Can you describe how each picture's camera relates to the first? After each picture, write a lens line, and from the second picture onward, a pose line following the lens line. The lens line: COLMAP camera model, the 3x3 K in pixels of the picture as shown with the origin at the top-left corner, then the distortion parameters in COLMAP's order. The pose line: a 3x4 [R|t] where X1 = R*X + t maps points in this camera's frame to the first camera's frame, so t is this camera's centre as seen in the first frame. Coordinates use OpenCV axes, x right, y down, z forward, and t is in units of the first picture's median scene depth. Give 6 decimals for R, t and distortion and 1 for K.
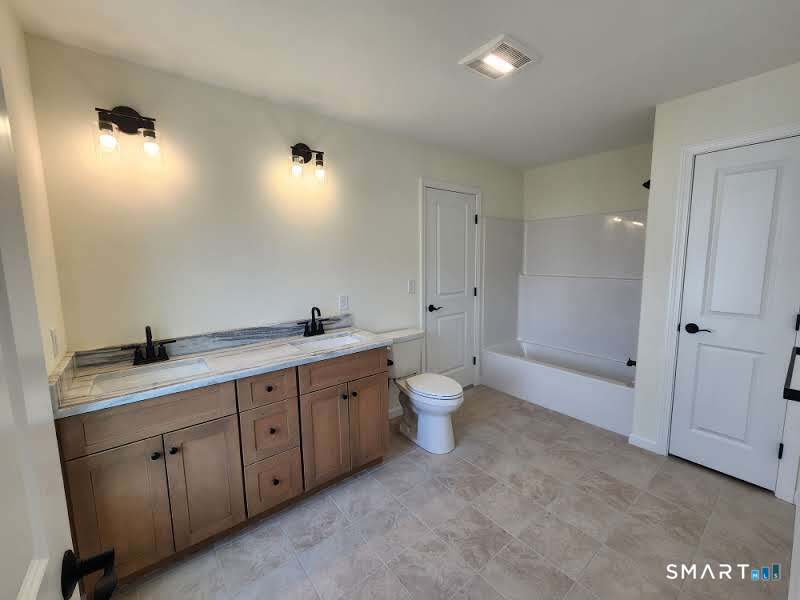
lens RADIAL K [[330.9, 0, 402.1], [0, 330.9, 300.3], [0, 0, 1]] dist [0.002332, 0.000633]
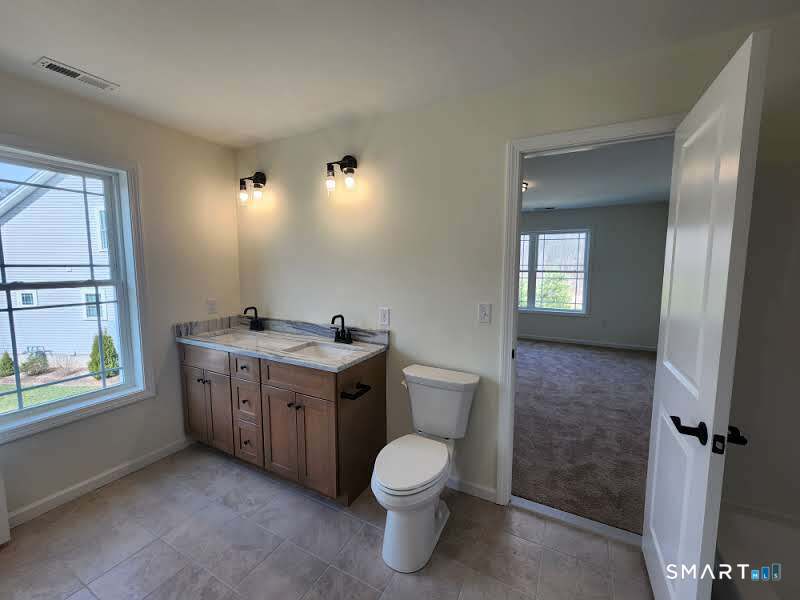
lens RADIAL K [[330.9, 0, 396.7], [0, 330.9, 299.5], [0, 0, 1]] dist [0.002332, 0.000633]
pose [[0.394883, 0.114934, -0.911514, 0.743781], [-0.126840, 0.989463, 0.069813, -0.122185], [0.909934, 0.088049, 0.405300, 0.762880]]
